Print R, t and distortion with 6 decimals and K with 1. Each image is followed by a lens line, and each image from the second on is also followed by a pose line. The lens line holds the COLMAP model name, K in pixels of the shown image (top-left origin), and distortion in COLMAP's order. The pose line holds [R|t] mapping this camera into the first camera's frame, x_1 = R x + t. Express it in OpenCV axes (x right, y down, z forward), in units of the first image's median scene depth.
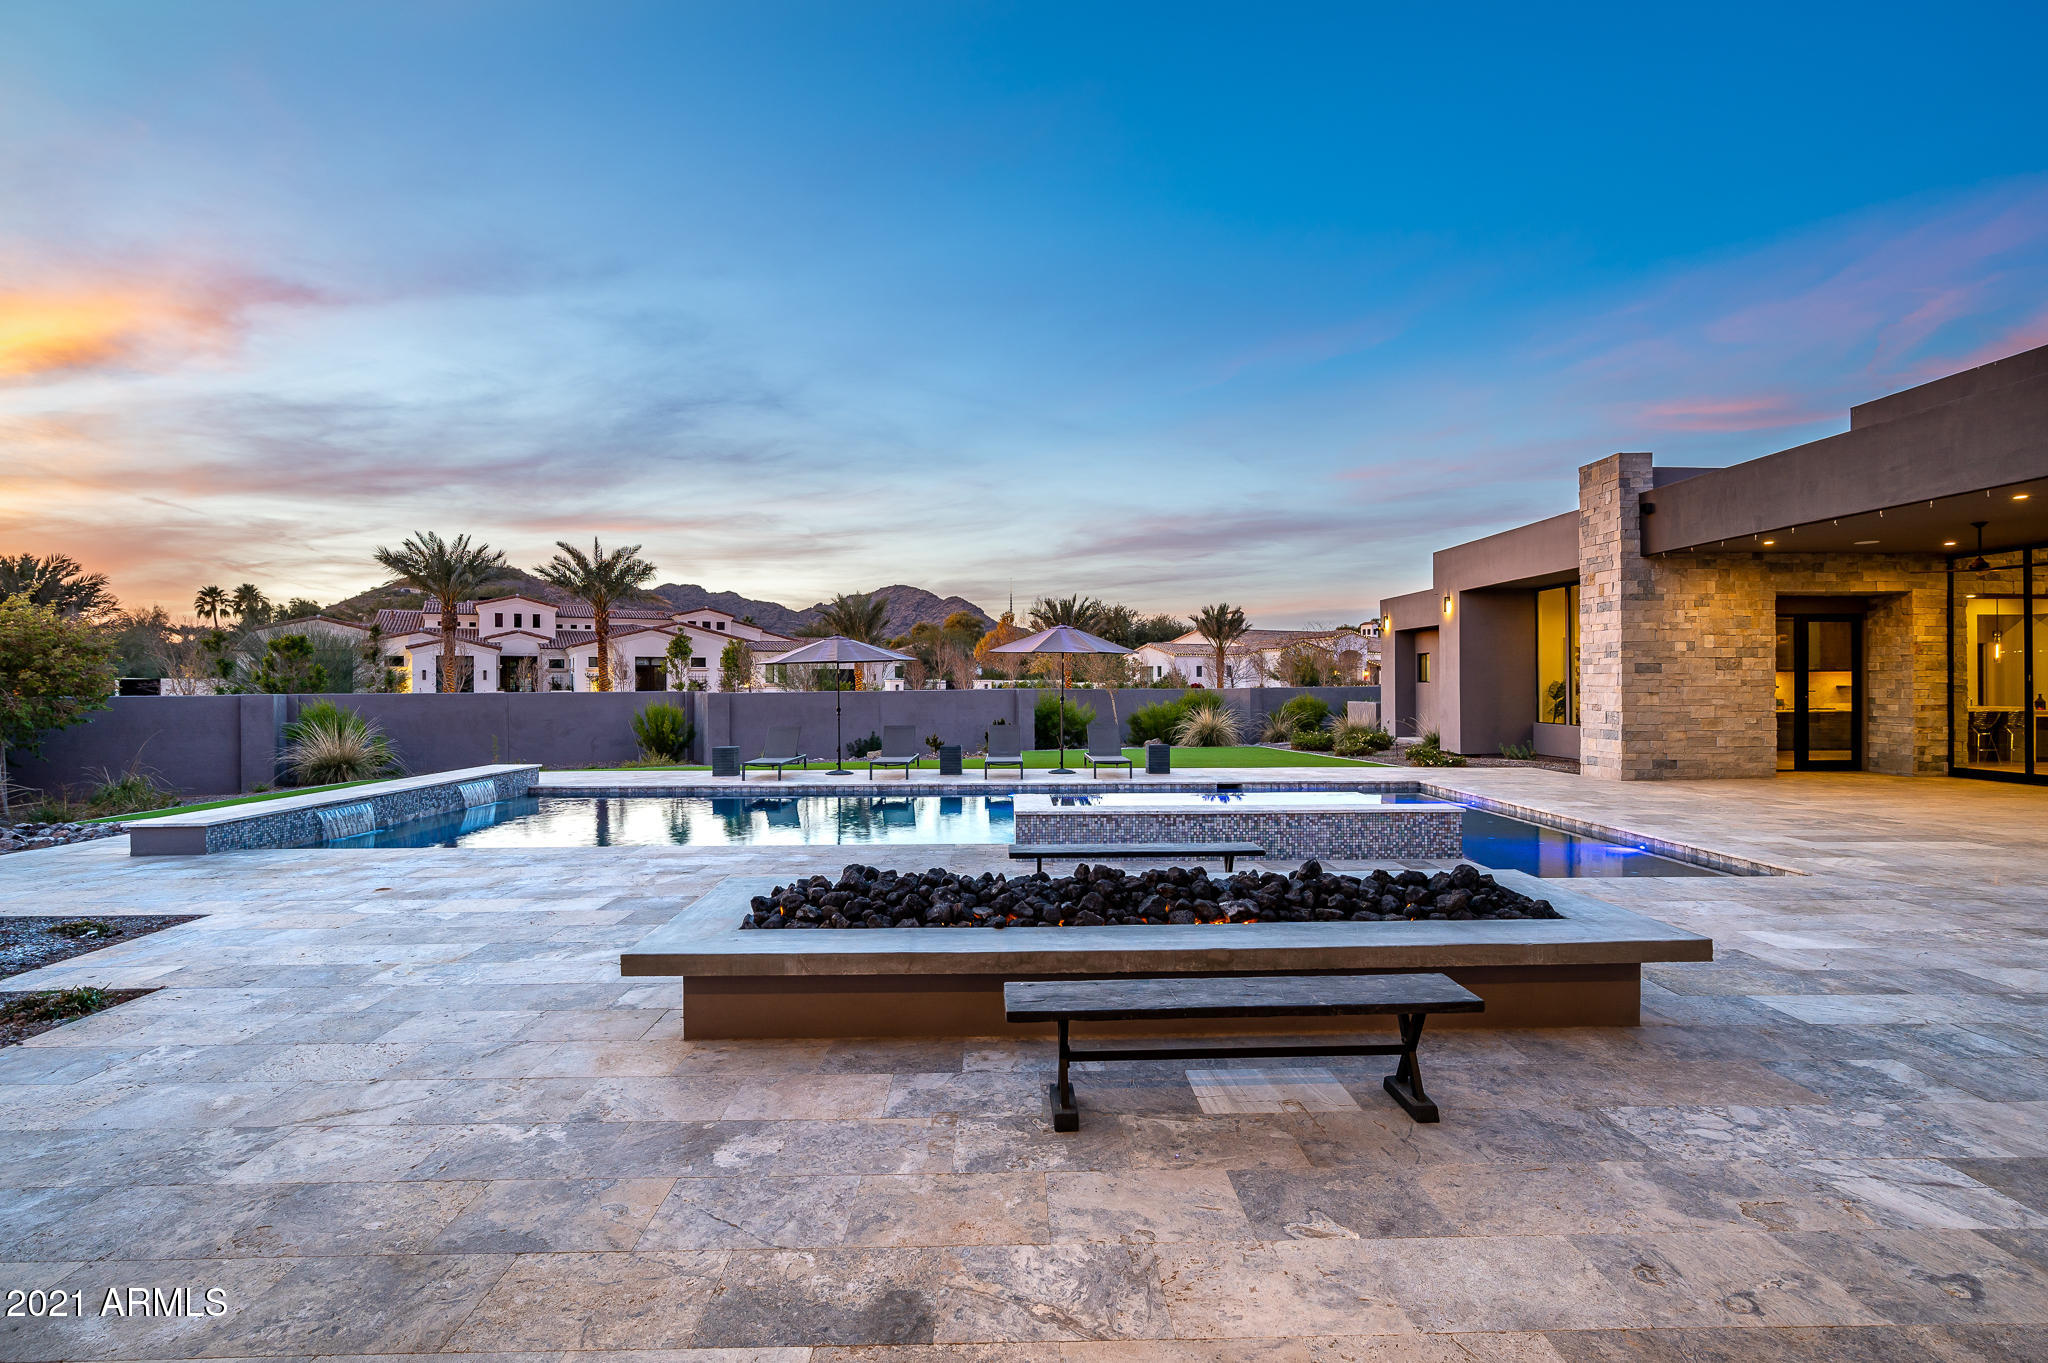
lens RADIAL K [[947.4, 0, 1038.5], [0, 947.4, 676.4], [0, 0, 1]] dist [0.001674, 0.000761]
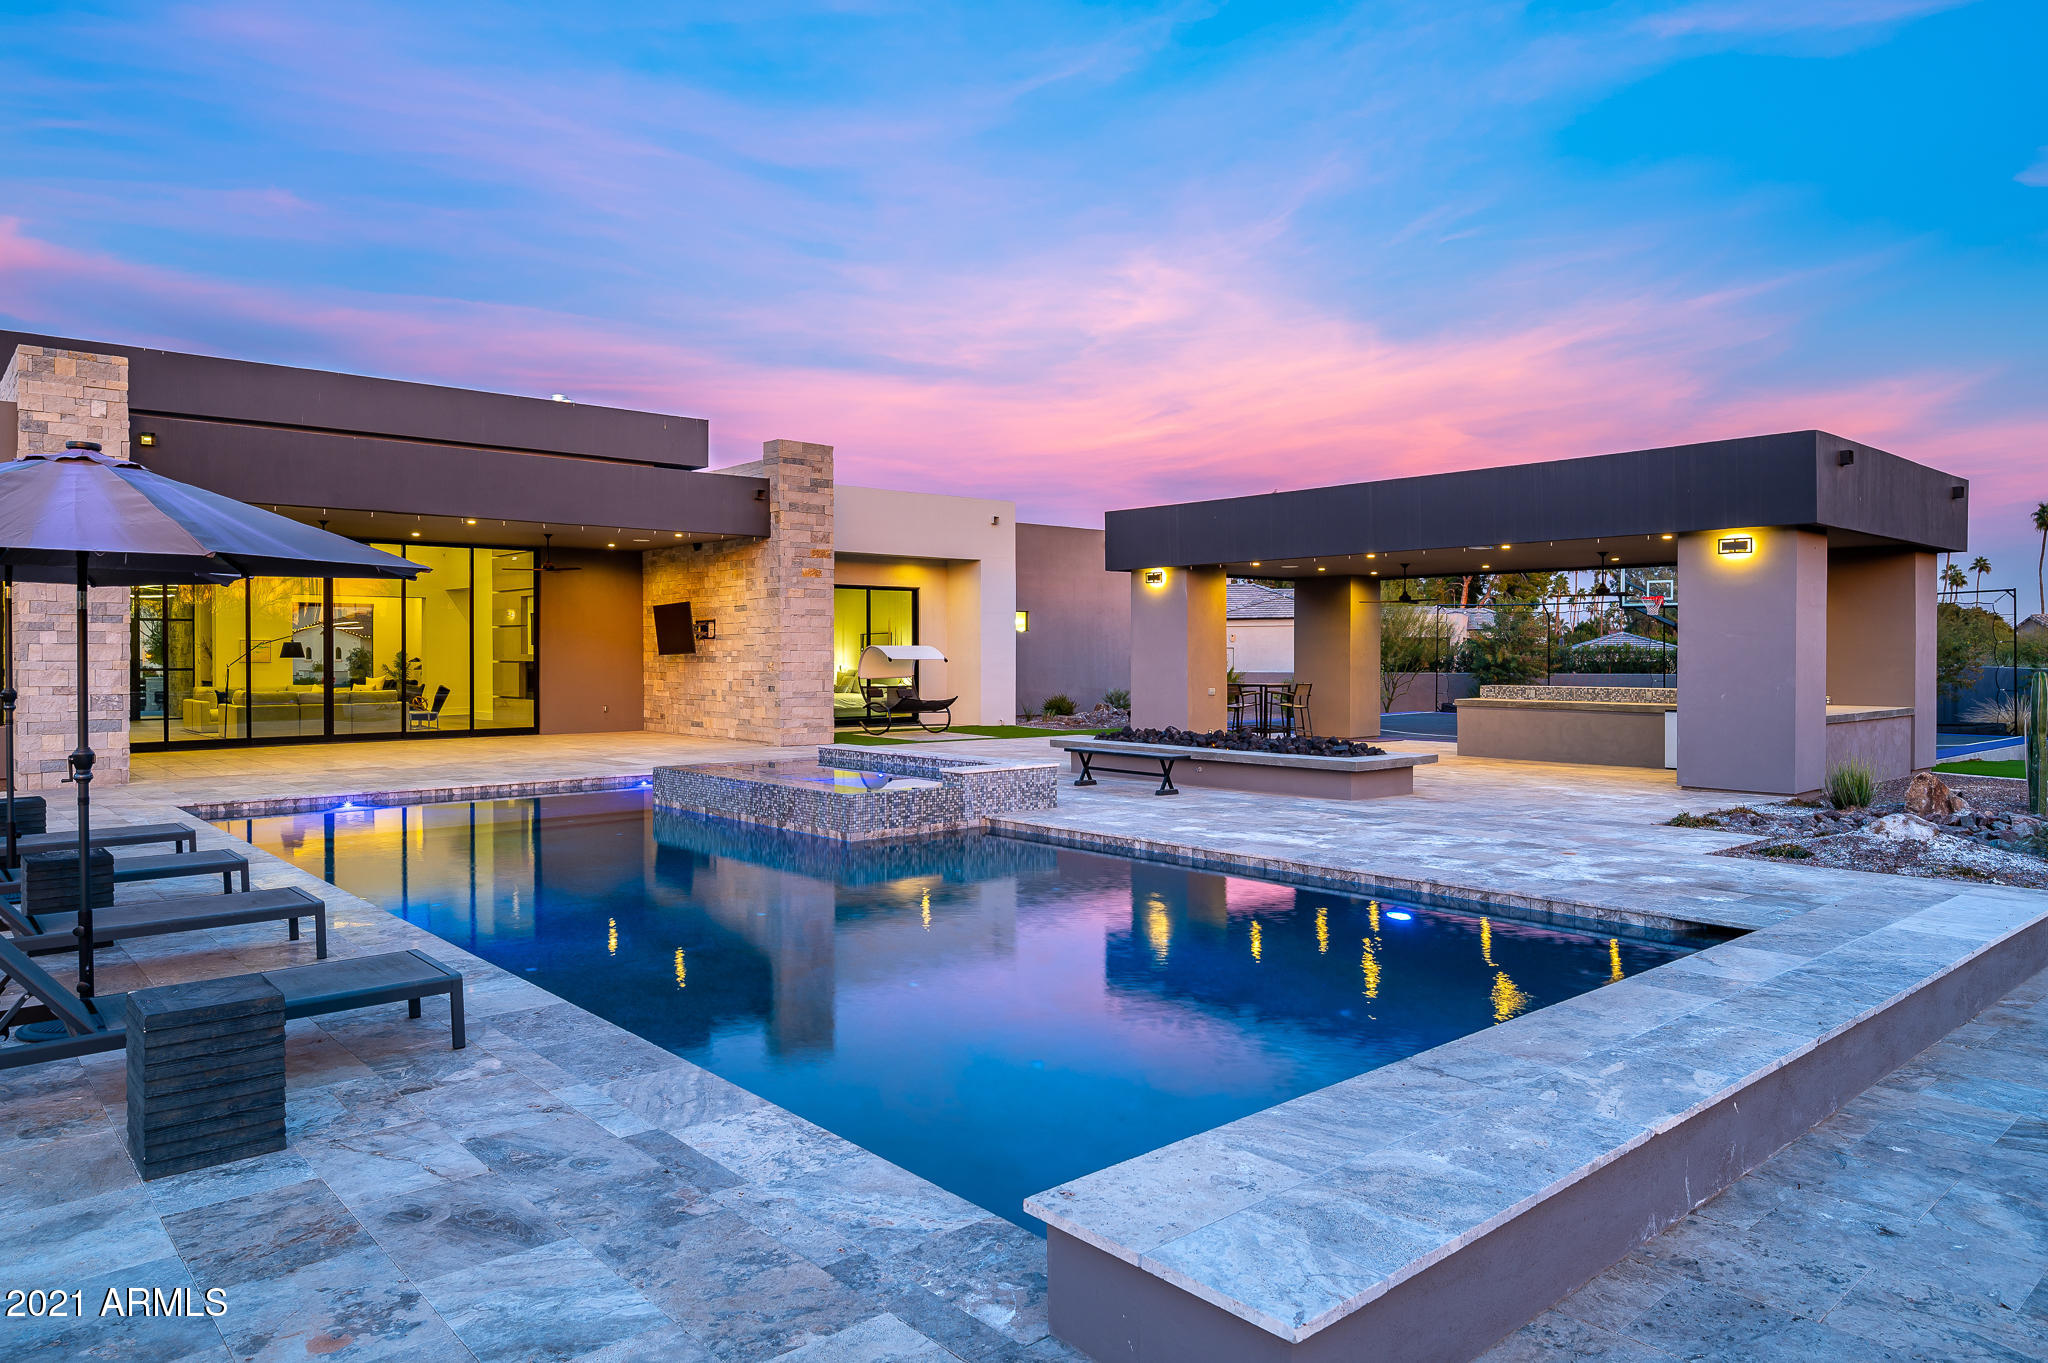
lens RADIAL K [[1280.1, 0, 1030.2], [0, 1280.1, 659.3], [0, 0, 1]] dist [0.001009, 0.000088]
pose [[-0.645903, -0.000496, 0.763419, -2.066144], [-0.001664, 0.999998, -0.000757, 0.028142], [-0.763417, -0.001759, -0.645903, 3.509009]]
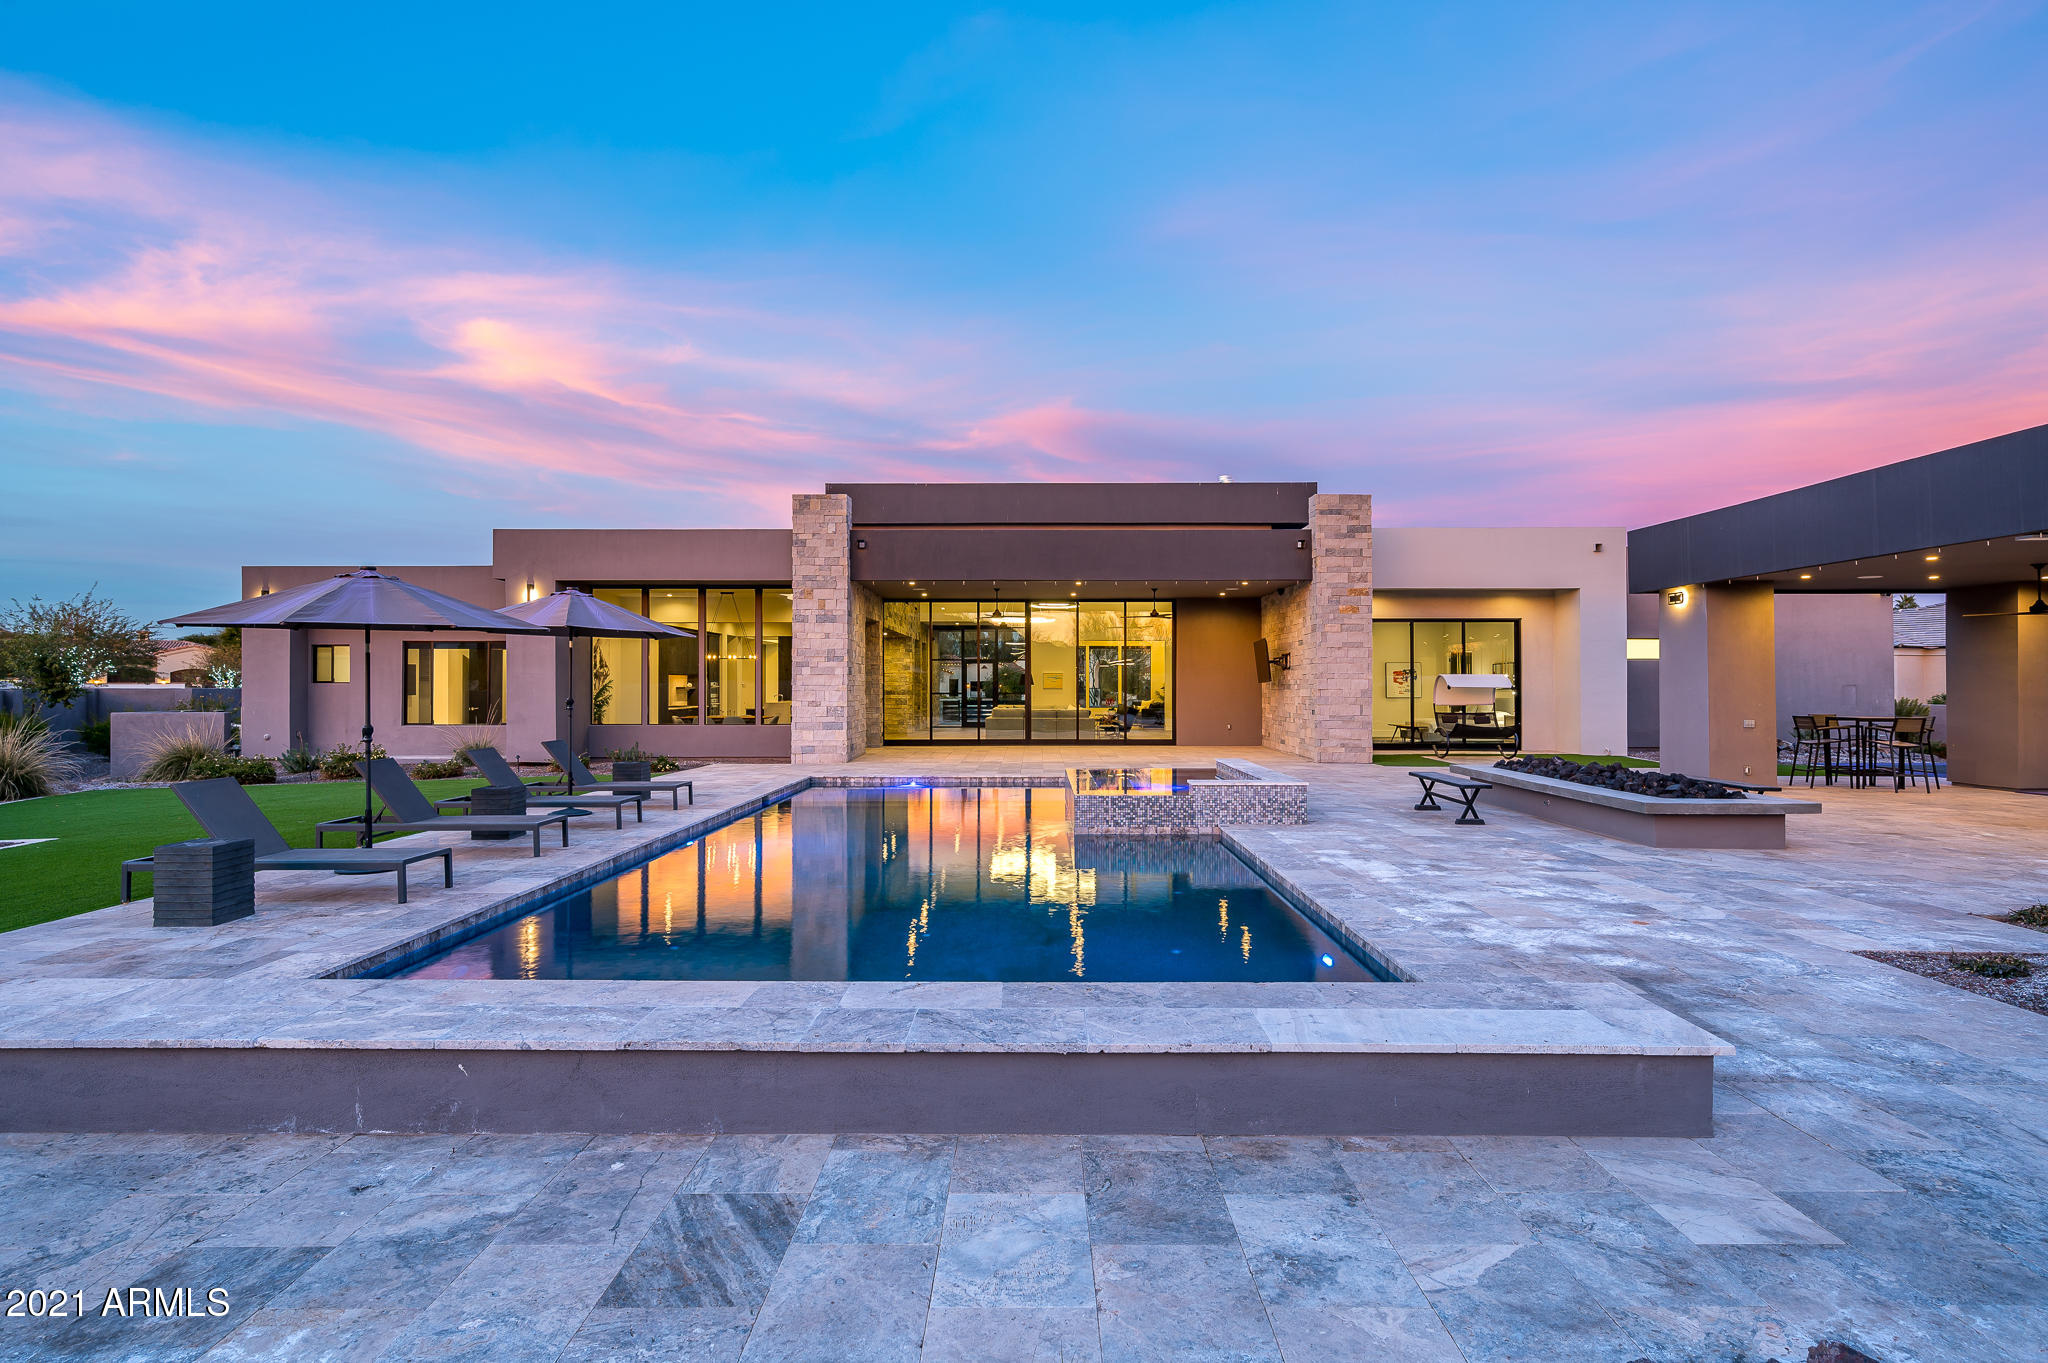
lens RADIAL K [[1094.9, 0, 1043.4], [0, 1094.9, 677.9], [0, 0, 1]] dist [-0.002073, 0.001554]
pose [[0.018831, 0.009522, 0.999777, -2.485606], [-0.005551, 0.999940, -0.009419, 0.039100], [-0.999807, -0.005372, 0.018883, 2.269505]]
